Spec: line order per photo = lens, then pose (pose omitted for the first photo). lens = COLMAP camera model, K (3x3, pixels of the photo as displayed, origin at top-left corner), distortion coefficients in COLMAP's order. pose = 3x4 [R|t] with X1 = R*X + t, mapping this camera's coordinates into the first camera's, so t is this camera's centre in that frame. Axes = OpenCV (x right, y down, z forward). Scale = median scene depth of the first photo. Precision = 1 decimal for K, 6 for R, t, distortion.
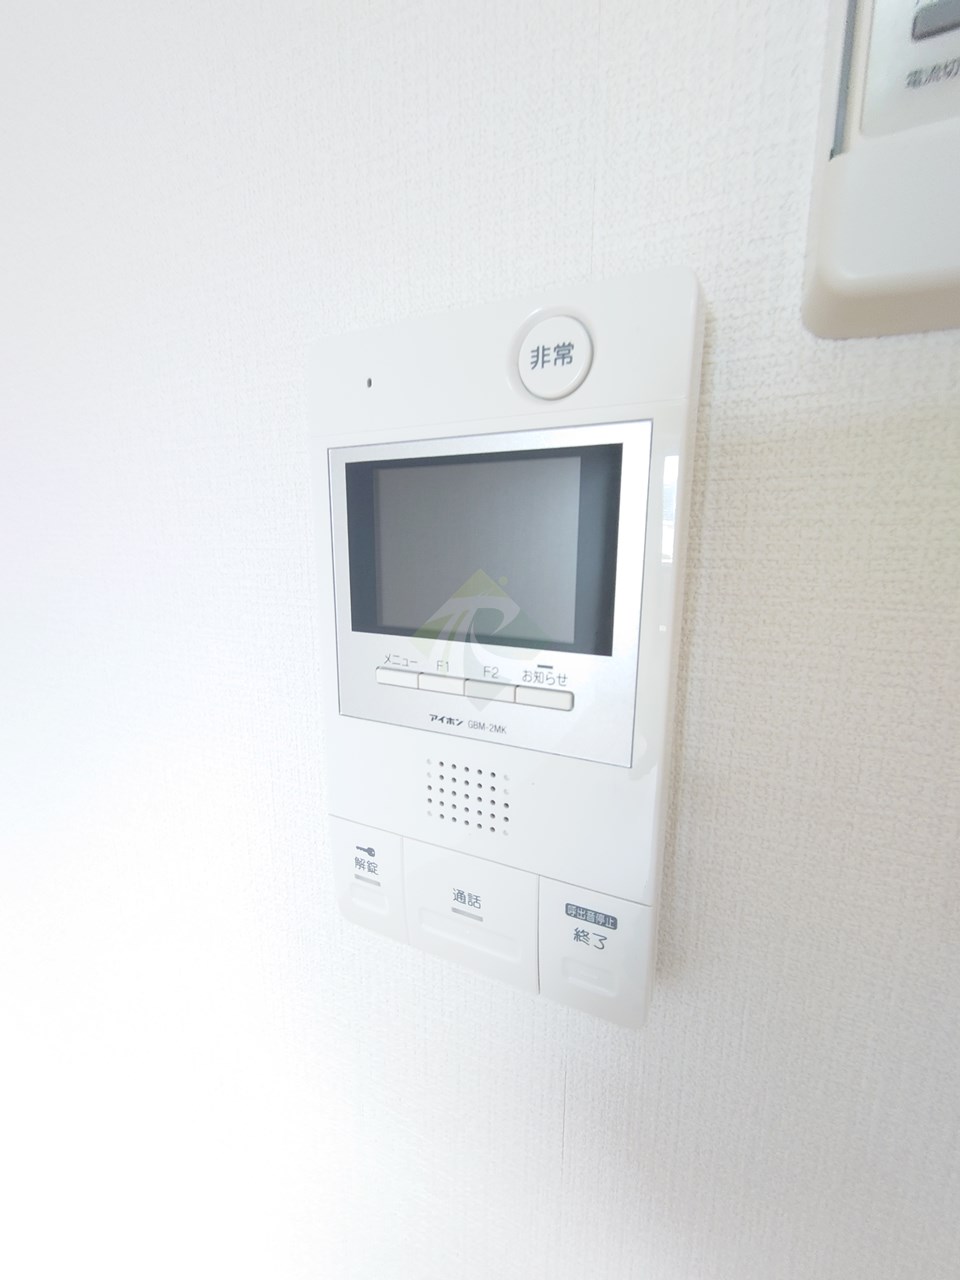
lens RADIAL K [[557.1, 0, 469.9], [0, 557.1, 643.9], [0, 0, 1]] dist [0.001648, 0.000263]
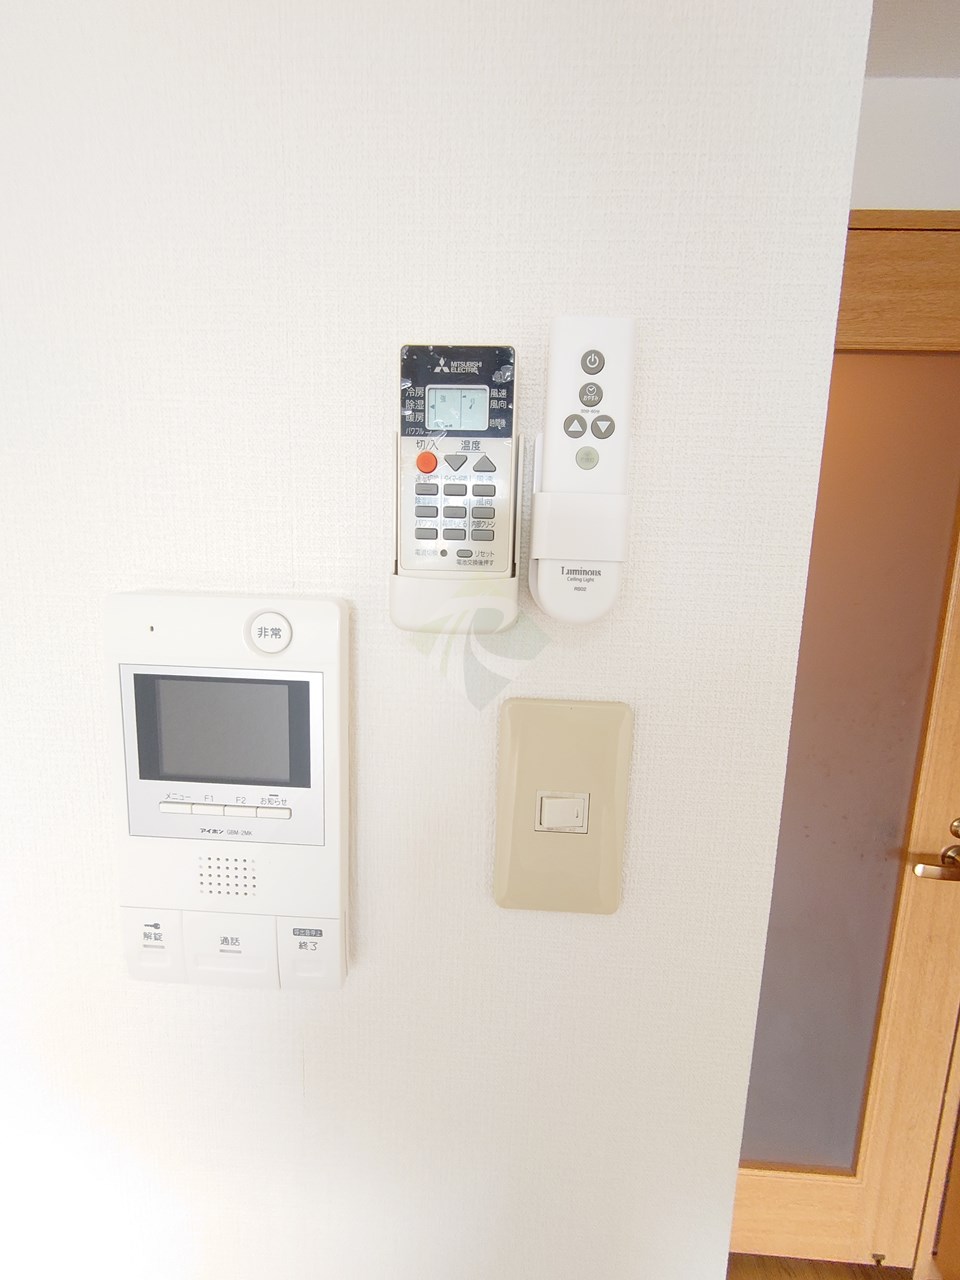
lens RADIAL K [[557.1, 0, 474.4], [0, 557.1, 632.7], [0, 0, 1]] dist [0.001648, 0.000263]
pose [[0.910912, -0.032116, 0.411348, 0.003928], [0.048568, 0.998381, -0.029605, -0.357461], [-0.409731, 0.046946, 0.910997, -0.814897]]
